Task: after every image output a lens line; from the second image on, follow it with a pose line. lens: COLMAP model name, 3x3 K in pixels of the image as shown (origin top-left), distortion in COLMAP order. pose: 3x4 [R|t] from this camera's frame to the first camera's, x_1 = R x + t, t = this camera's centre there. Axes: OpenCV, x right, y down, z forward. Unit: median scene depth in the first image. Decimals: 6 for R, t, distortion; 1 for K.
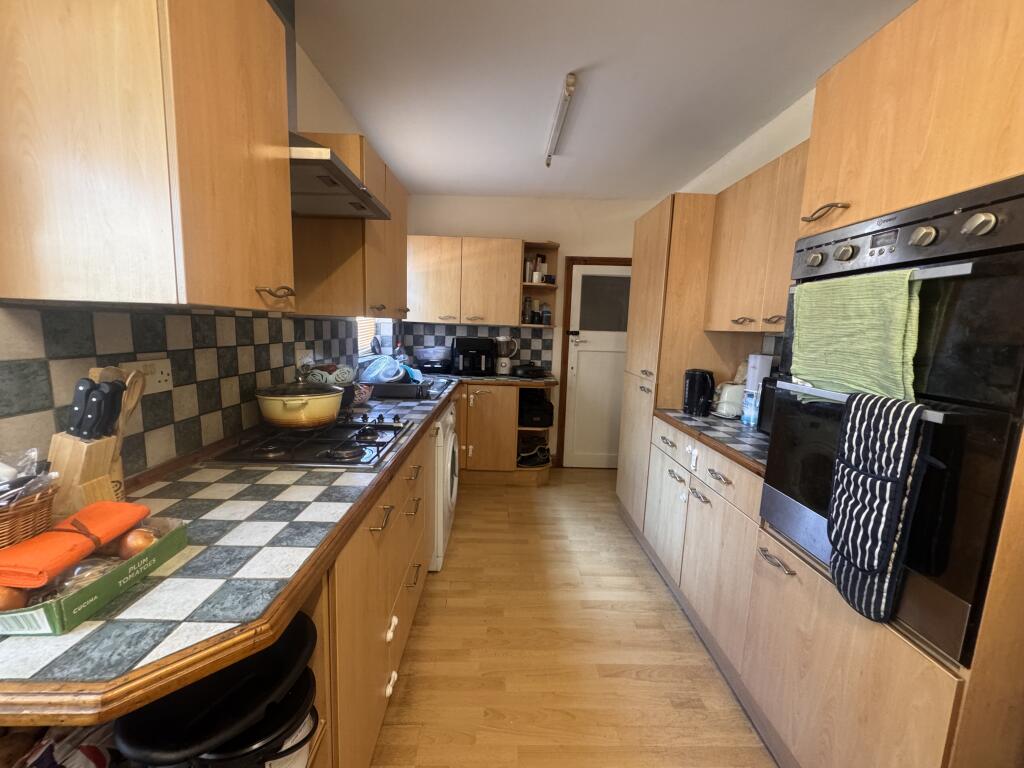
lens RADIAL K [[413.2, 0, 512.0], [0, 413.2, 384.0], [0, 0, 1]] dist [-0.001522, -0.000406]
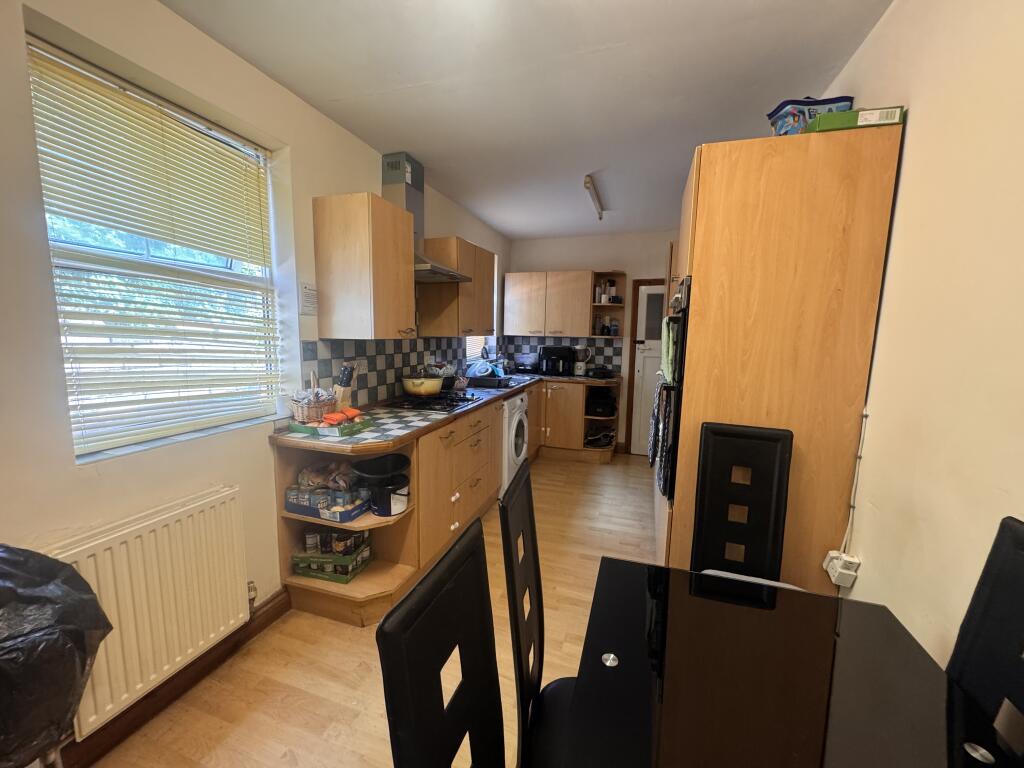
lens RADIAL K [[413.2, 0, 512.0], [0, 413.2, 384.0], [0, 0, 1]] dist [-0.001522, -0.000406]
pose [[0.942330, 0.024505, -0.333788, 0.229281], [-0.029438, 0.999519, -0.009727, 0.024276], [0.333389, 0.018992, 0.942598, -0.292986]]
